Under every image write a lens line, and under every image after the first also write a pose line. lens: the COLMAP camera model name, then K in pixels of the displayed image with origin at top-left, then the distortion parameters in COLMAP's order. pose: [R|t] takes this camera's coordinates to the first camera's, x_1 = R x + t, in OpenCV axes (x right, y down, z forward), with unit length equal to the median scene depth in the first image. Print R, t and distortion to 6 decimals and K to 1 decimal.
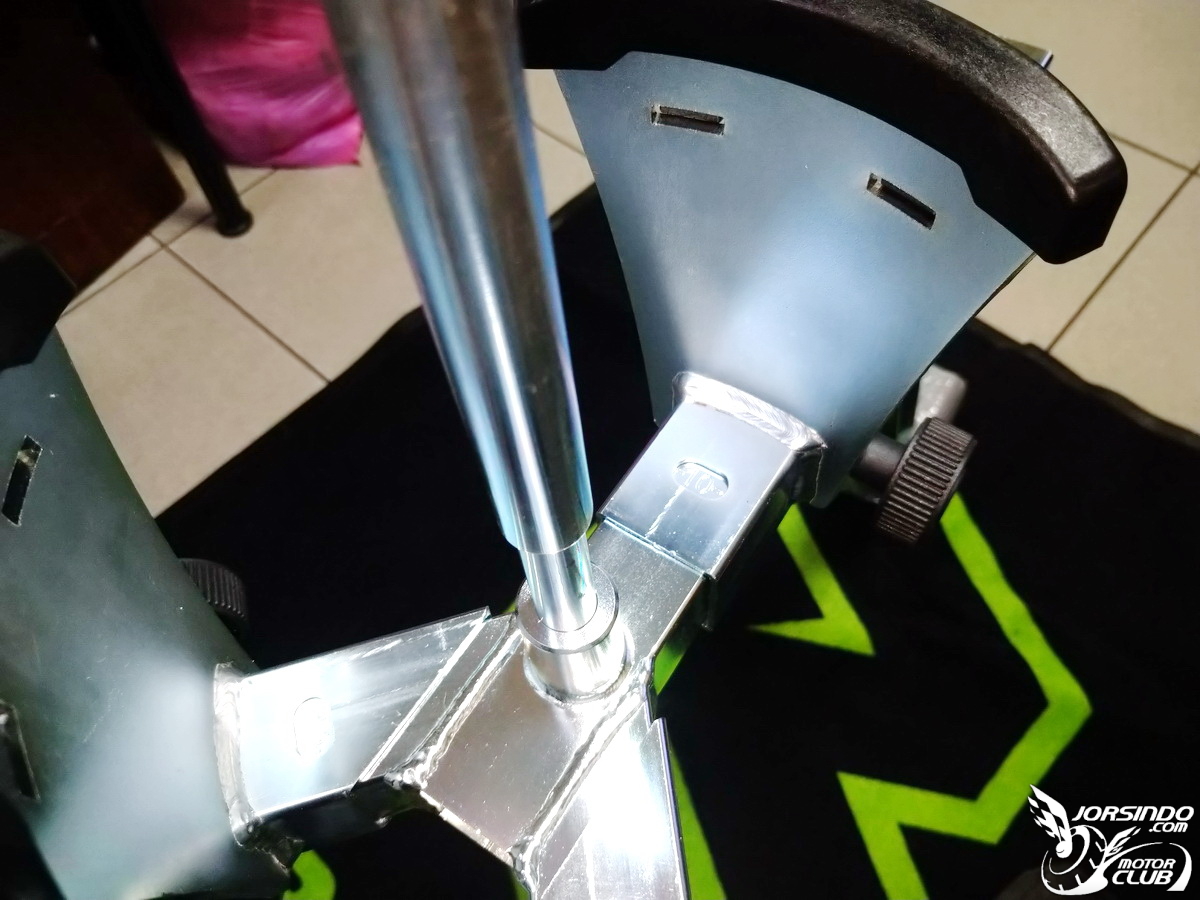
lens RADIAL K [[955.8, 0, 609.7], [0, 955.8, 444.6], [0, 0, 1]] dist [-0.042727, 0.005906]
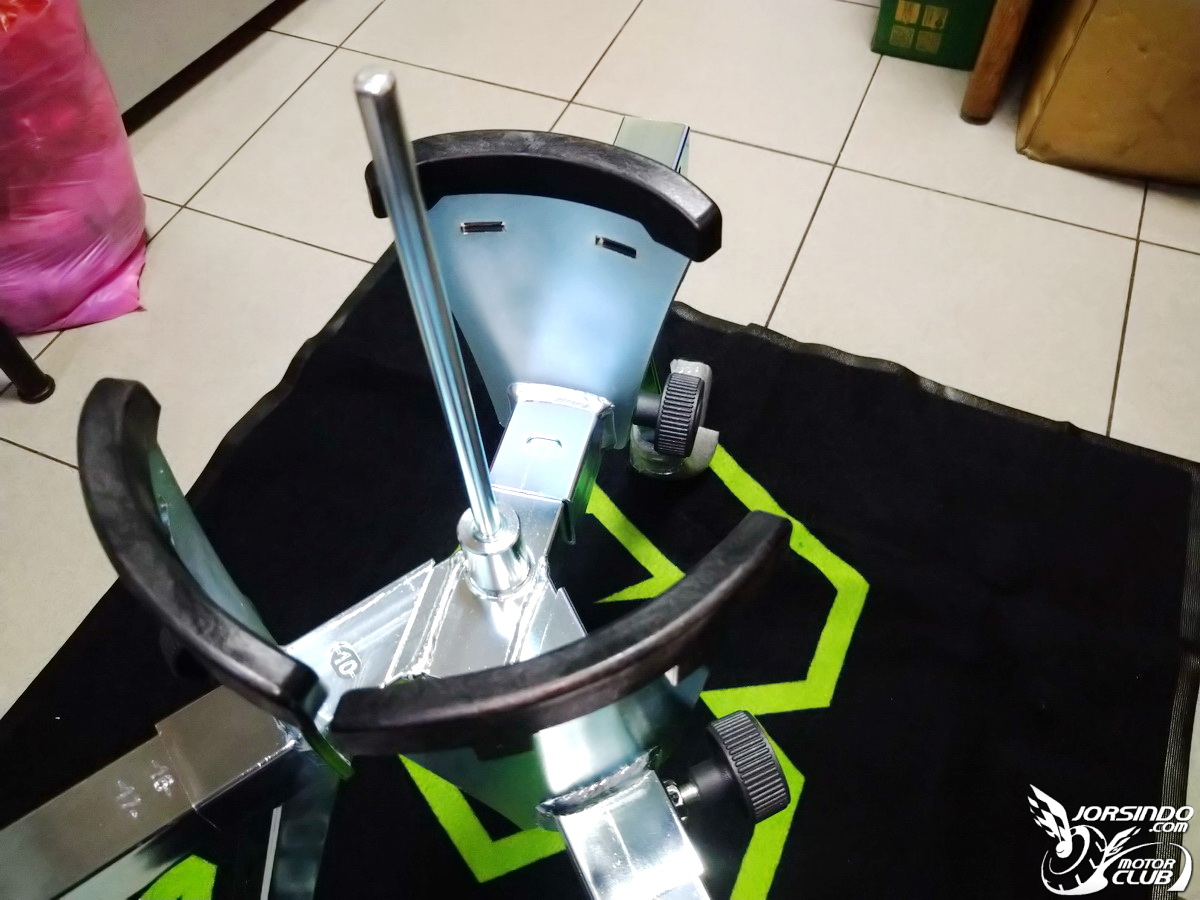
lens RADIAL K [[947.8, 0, 593.0], [0, 947.8, 455.0], [0, 0, 1]] dist [-0.054238, 0.079454]
pose [[0.946302, -0.255242, 0.198404, -0.142629], [0.265557, 0.963723, -0.026790, 0.119088], [-0.184368, 0.078039, 0.979754, -0.540140]]
